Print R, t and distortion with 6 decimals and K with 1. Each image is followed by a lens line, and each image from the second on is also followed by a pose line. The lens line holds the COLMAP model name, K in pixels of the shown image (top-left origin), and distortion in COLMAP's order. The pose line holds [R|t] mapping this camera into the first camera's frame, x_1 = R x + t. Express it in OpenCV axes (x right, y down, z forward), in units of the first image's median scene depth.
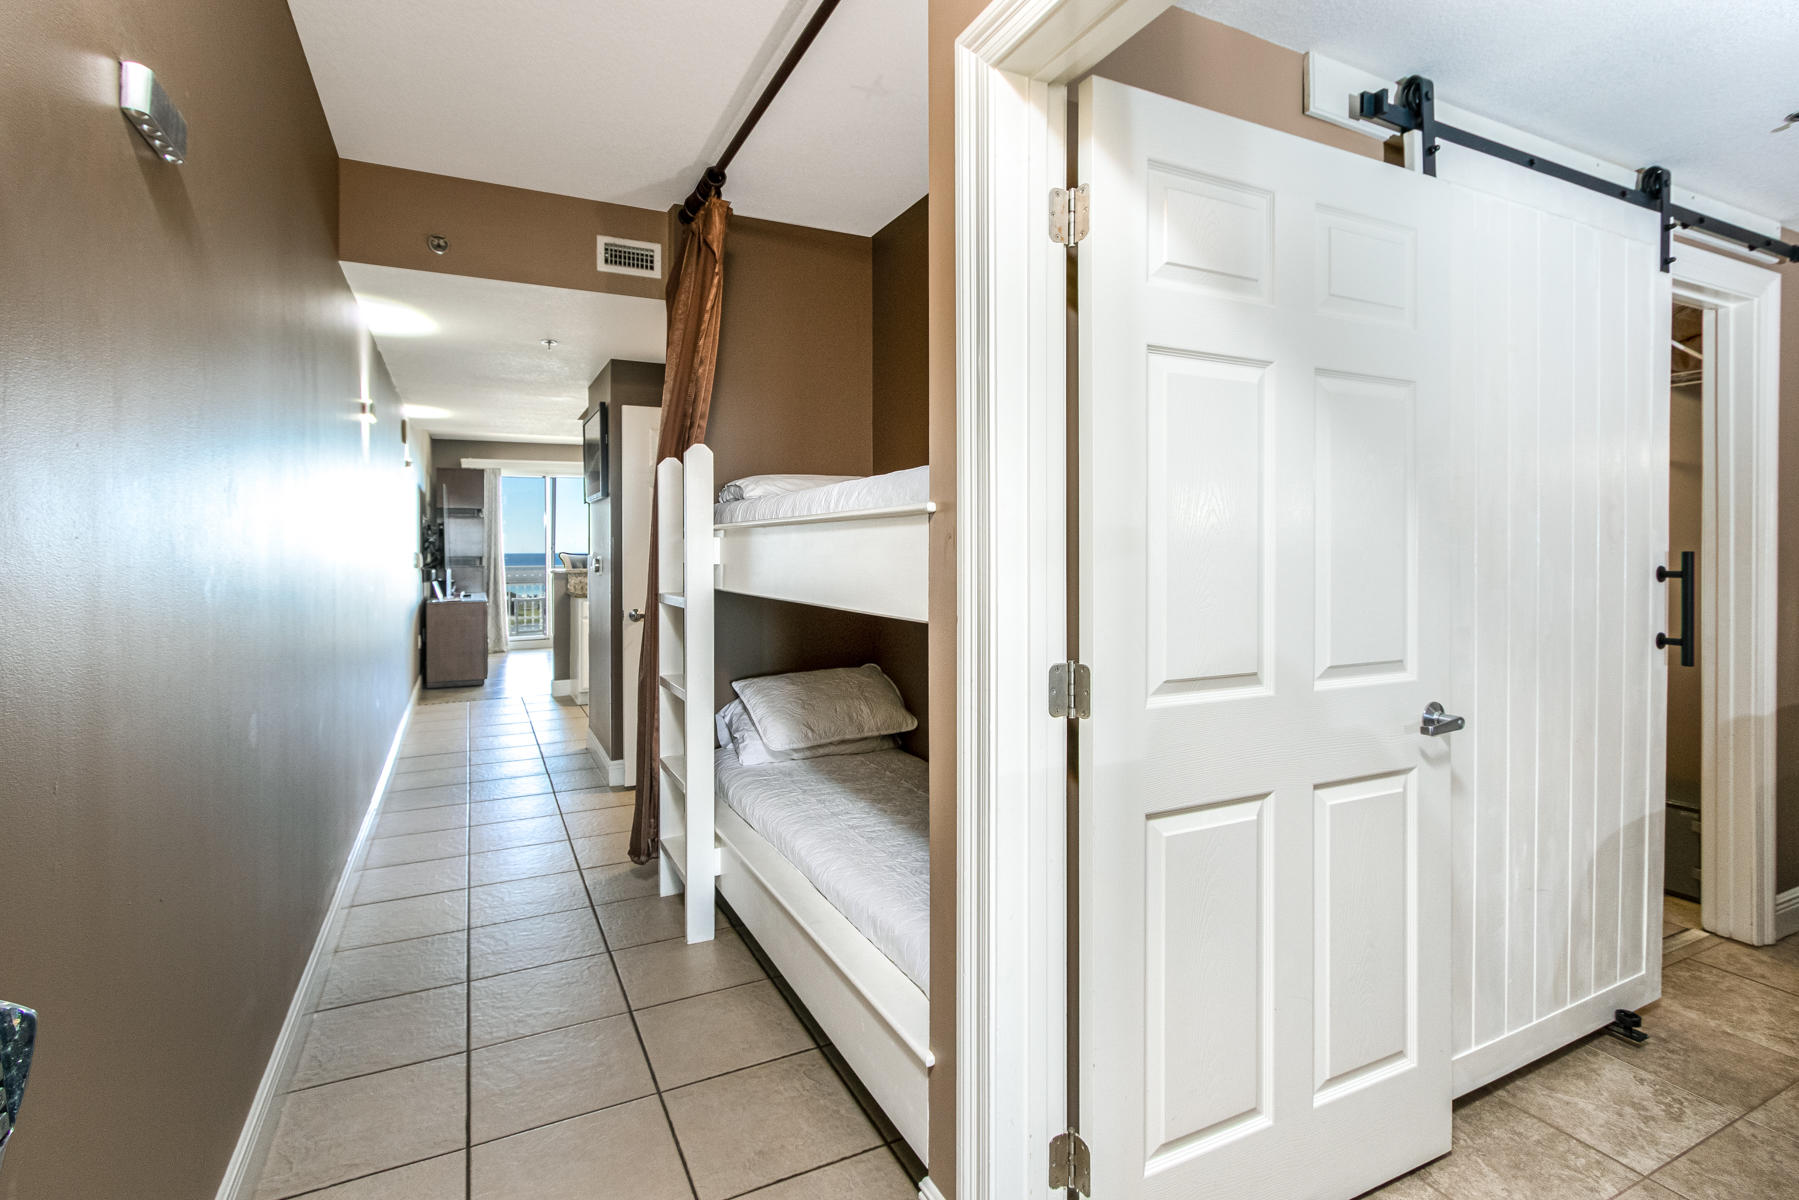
lens RADIAL K [[908.4, 0, 963.0], [0, 908.4, 553.4], [0, 0, 1]] dist [0.001677, 0.000580]
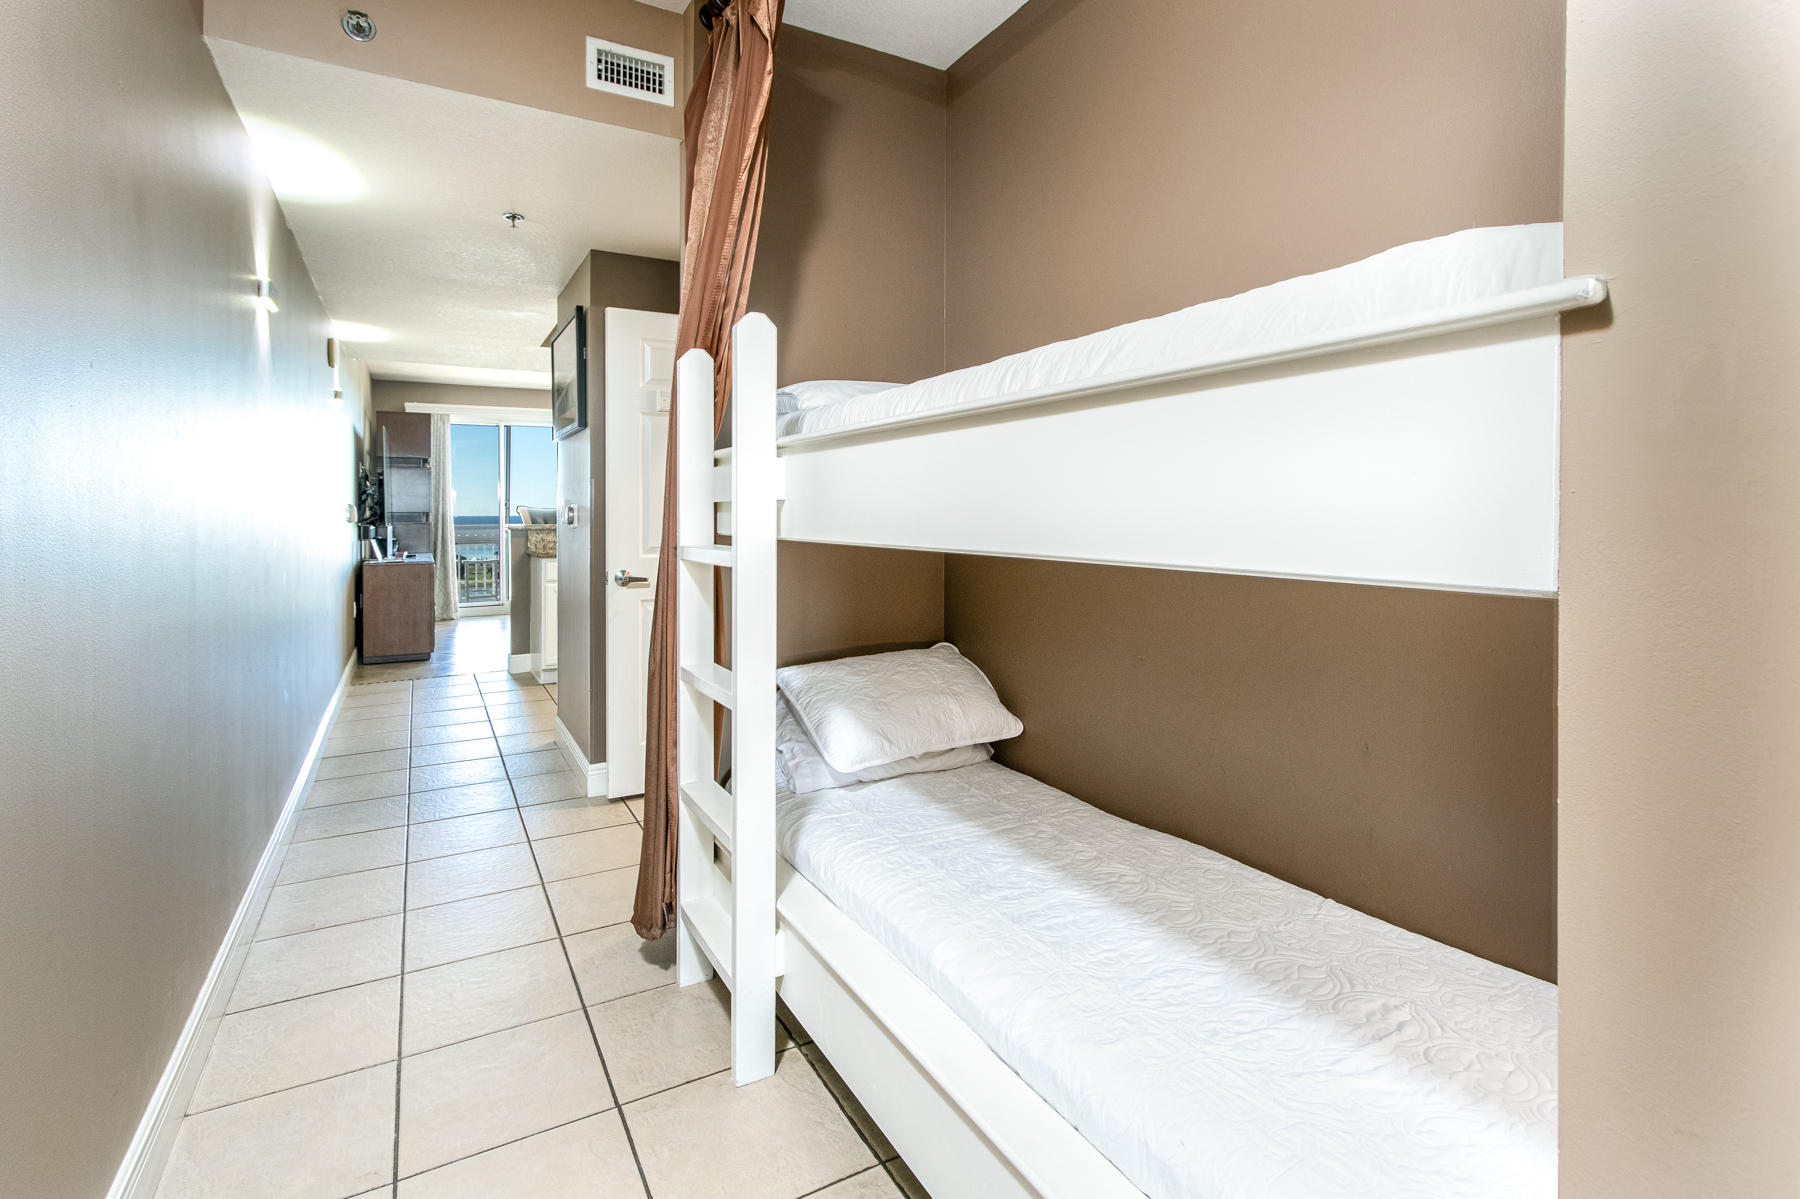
lens RADIAL K [[901.5, 0, 897.9], [0, 901.5, 512.7], [0, 0, 1]] dist [0.005272, 0.001029]
pose [[0.999957, -0.001490, -0.009130, -0.085167], [0.001445, 0.999987, -0.004948, 0.011671], [0.009137, 0.004934, 0.999946, 0.166663]]
